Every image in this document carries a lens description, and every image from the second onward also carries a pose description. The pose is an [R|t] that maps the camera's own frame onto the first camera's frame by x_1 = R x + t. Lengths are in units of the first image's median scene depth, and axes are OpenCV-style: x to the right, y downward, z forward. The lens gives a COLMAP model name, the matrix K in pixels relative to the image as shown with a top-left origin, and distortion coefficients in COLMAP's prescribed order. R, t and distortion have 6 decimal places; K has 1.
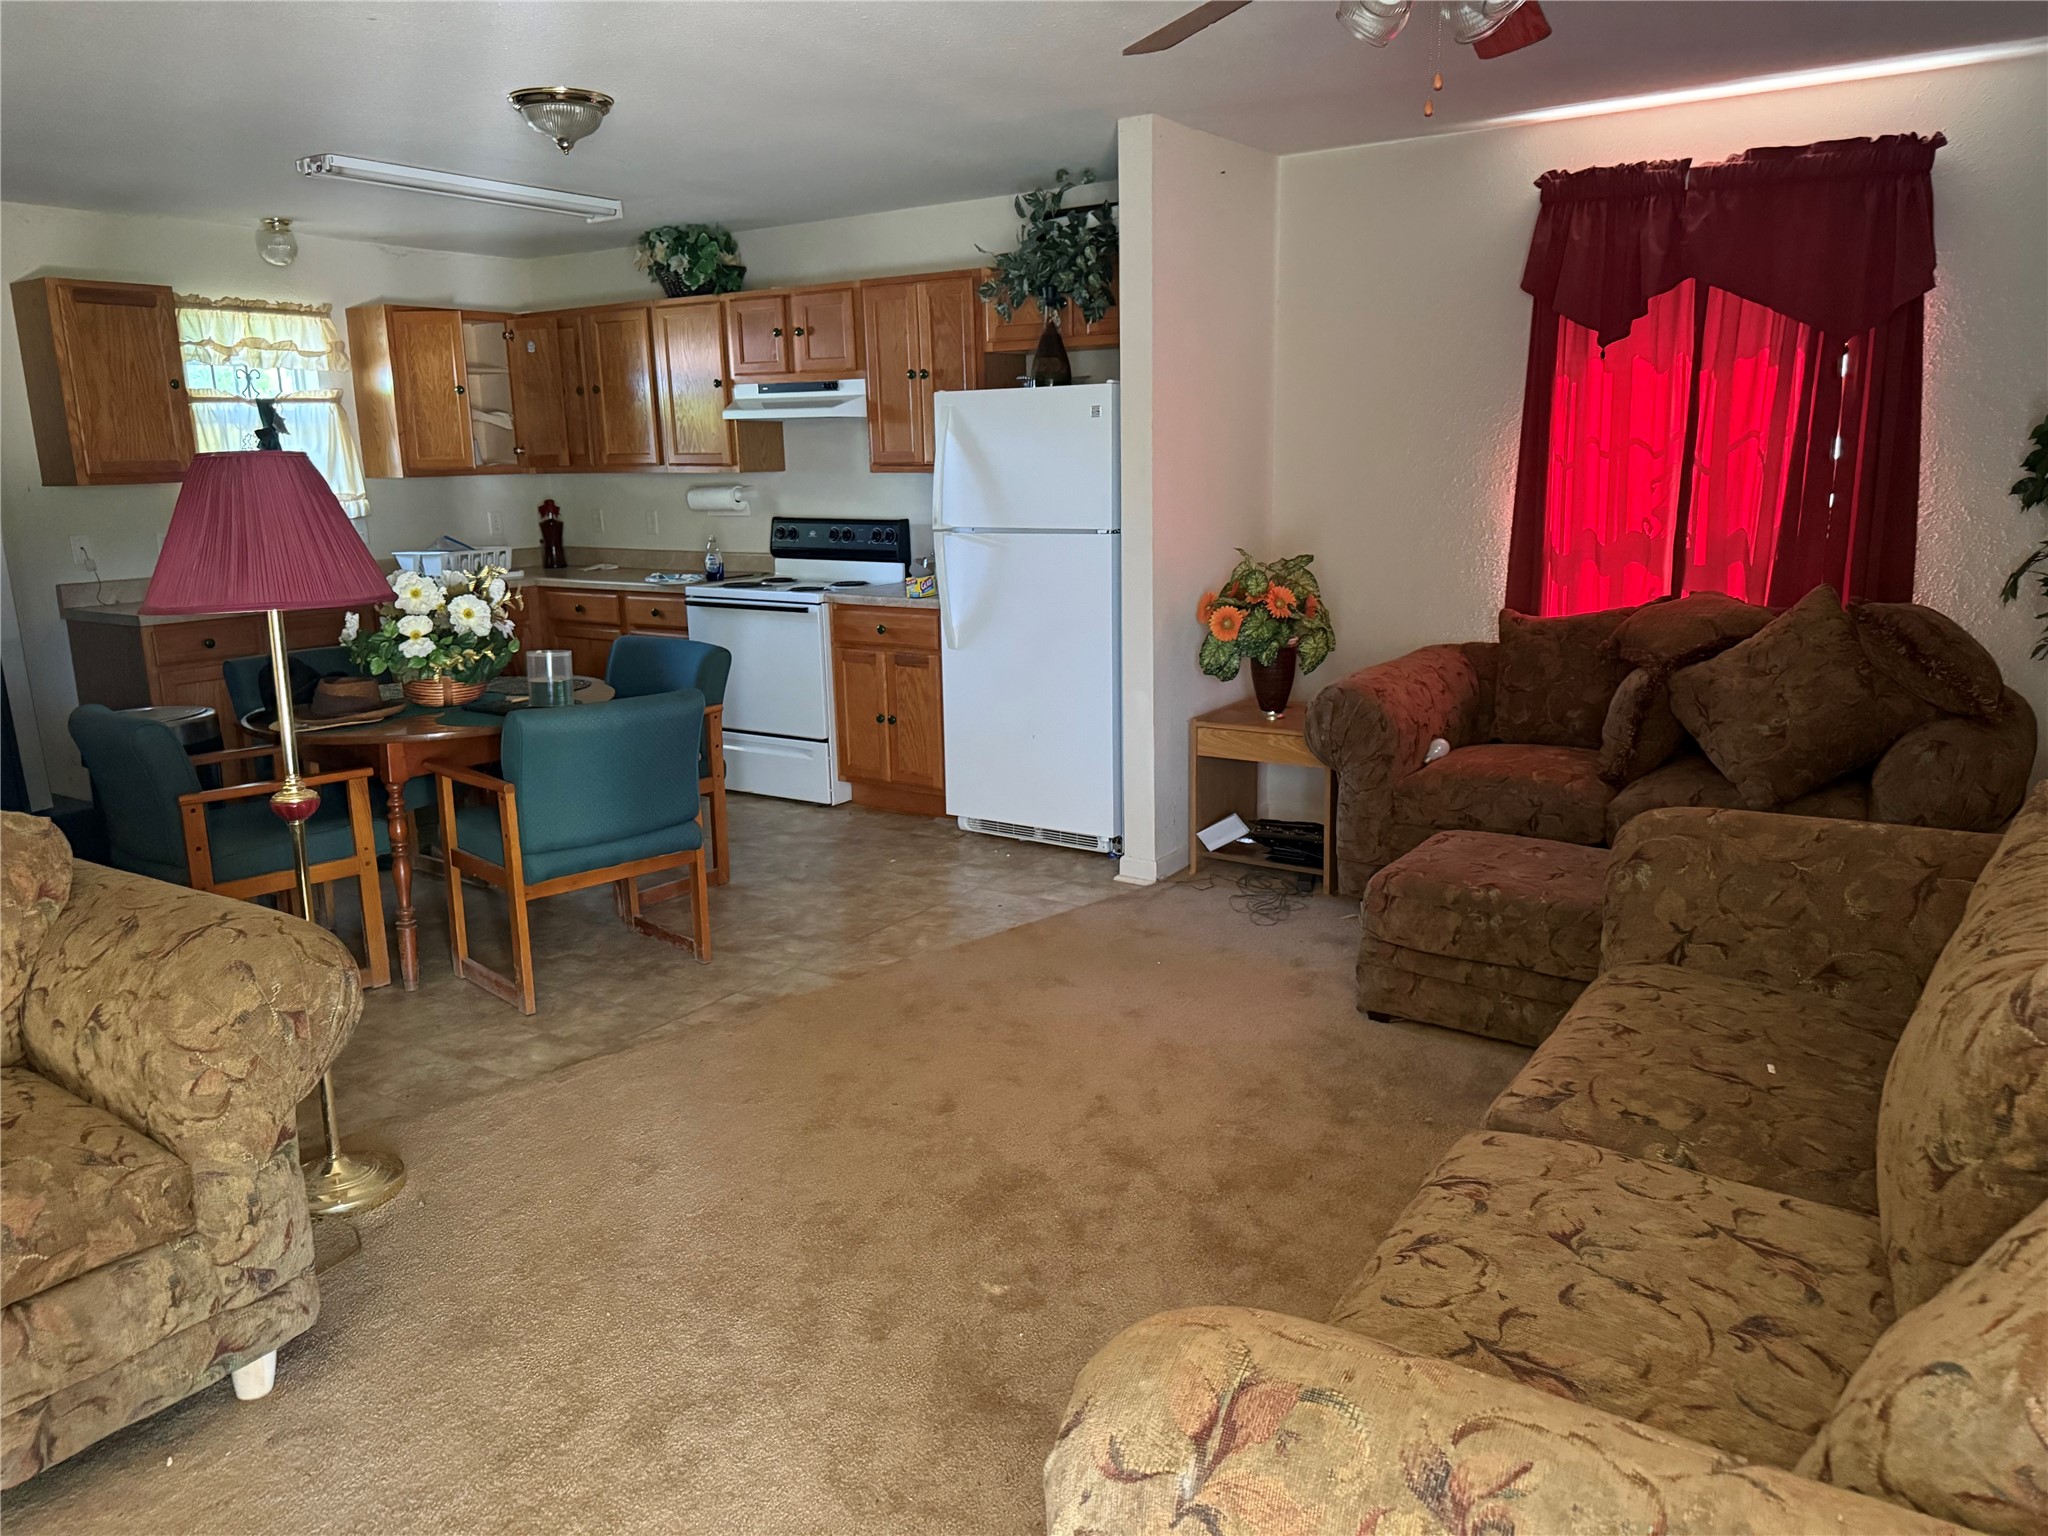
lens RADIAL K [[1460.0, 0, 1029.7], [0, 1460.0, 757.9], [0, 0, 1]] dist [0.060505, -0.056554]
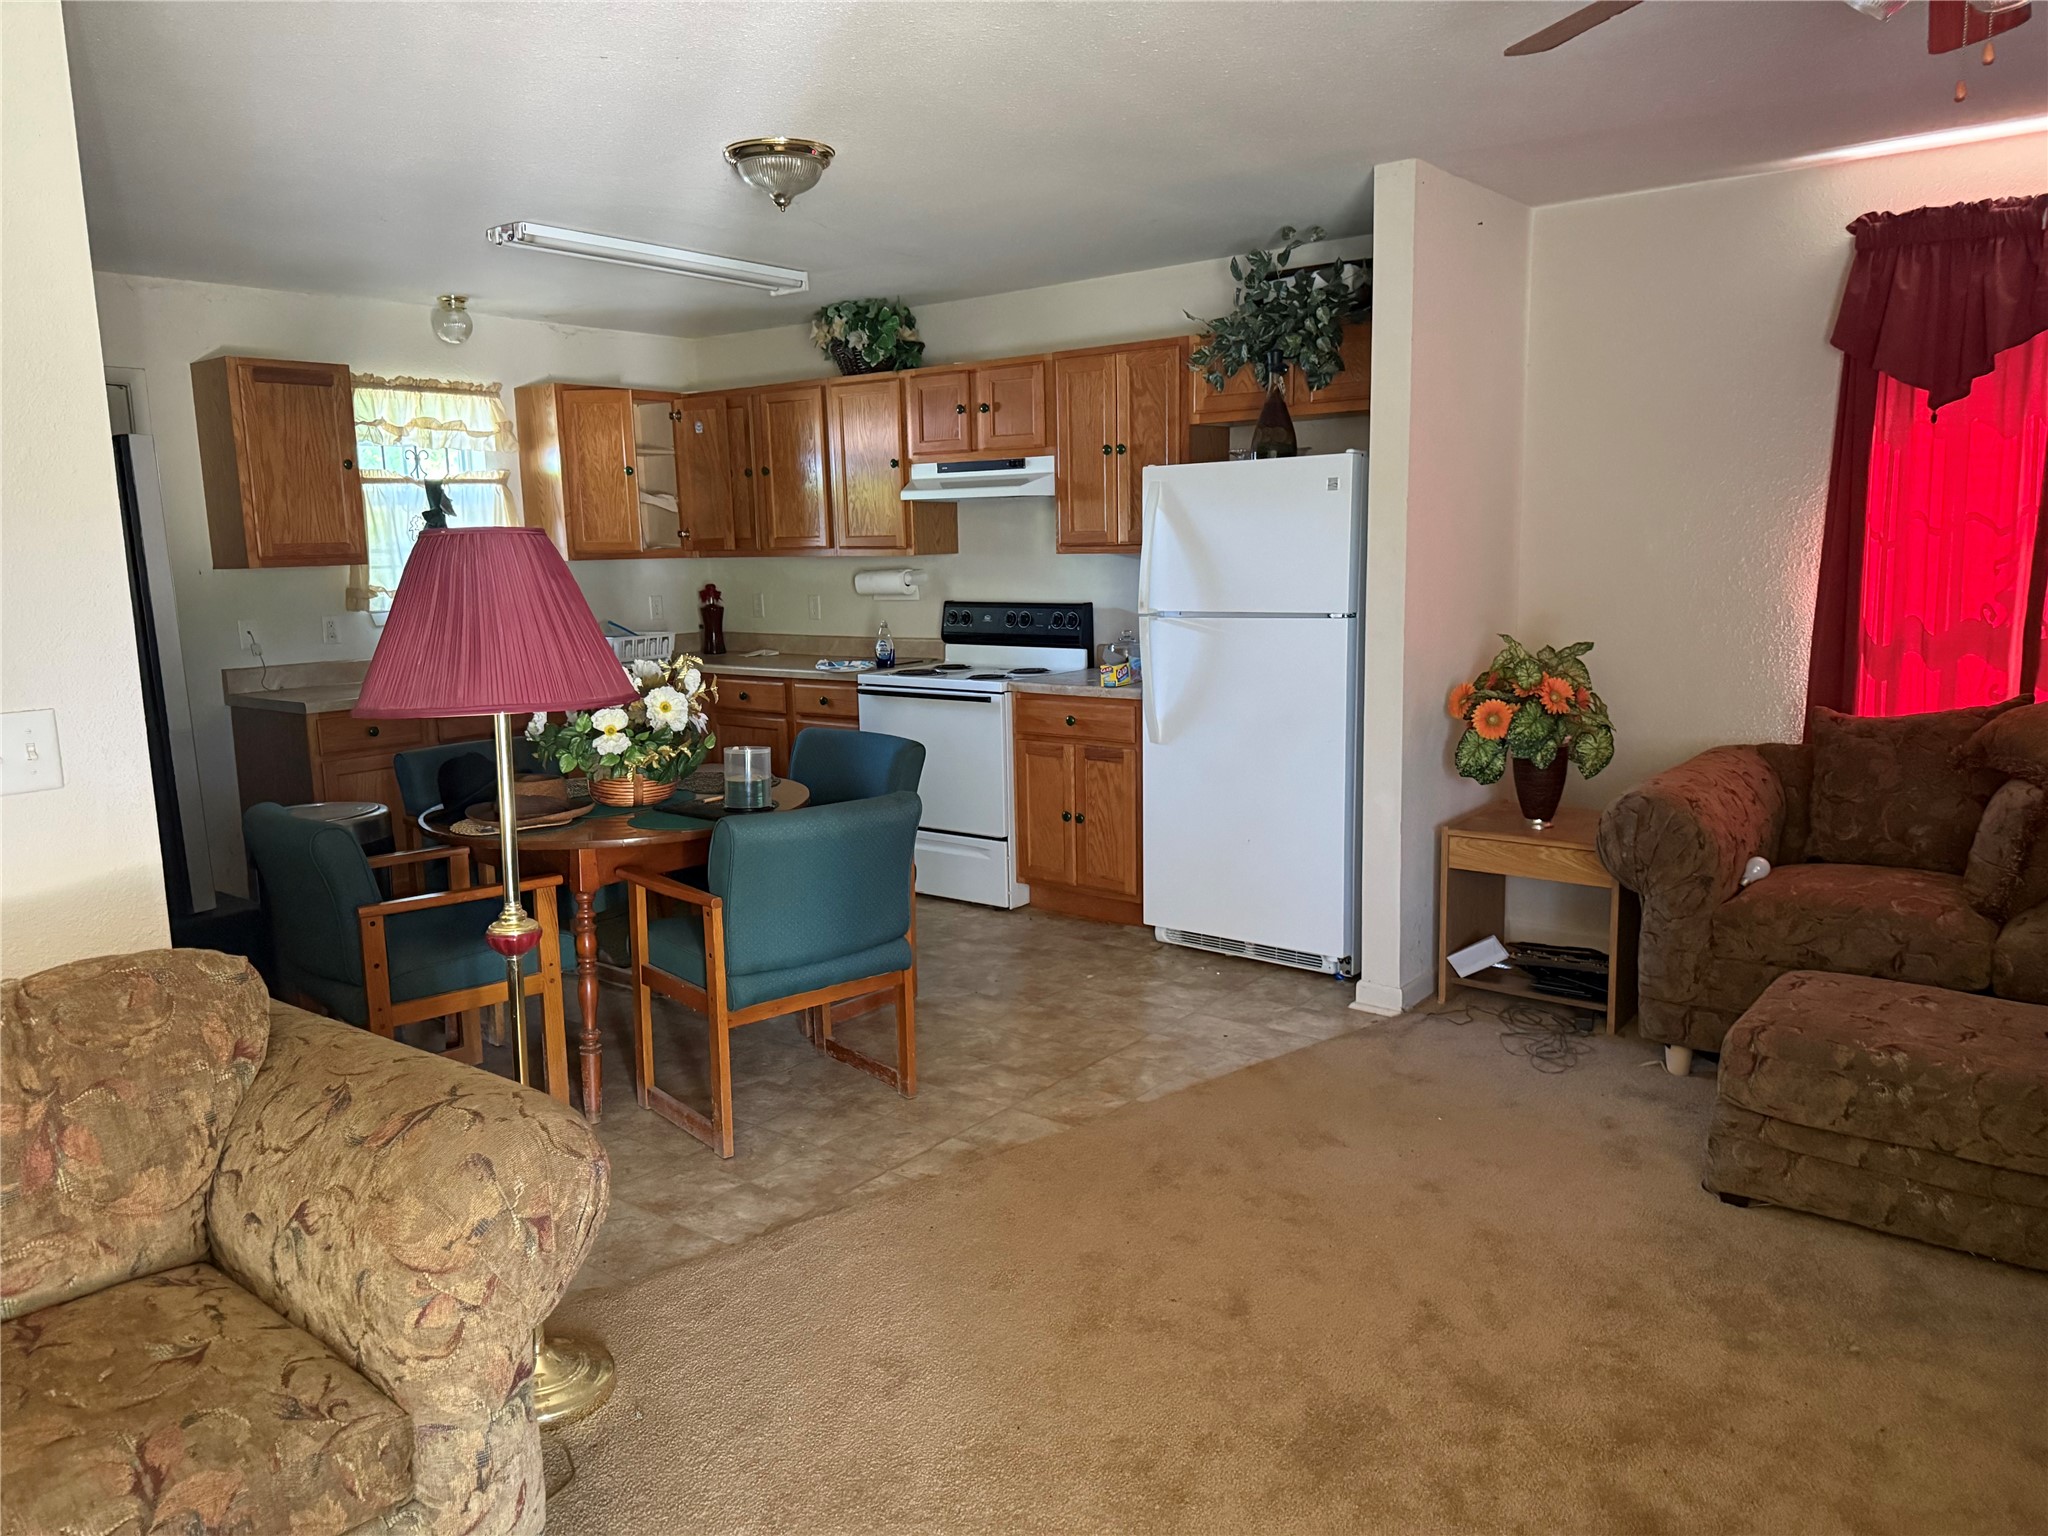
lens RADIAL K [[1467.5, 0, 1024.0], [0, 1467.5, 768.0], [0, 0, 1]] dist [0.074936, -0.086740]
pose [[0.997306, 0.009918, -0.072681, -0.088648], [-0.013481, 0.998723, -0.048687, -0.017734], [0.072105, 0.049536, 0.996166, 0.101730]]
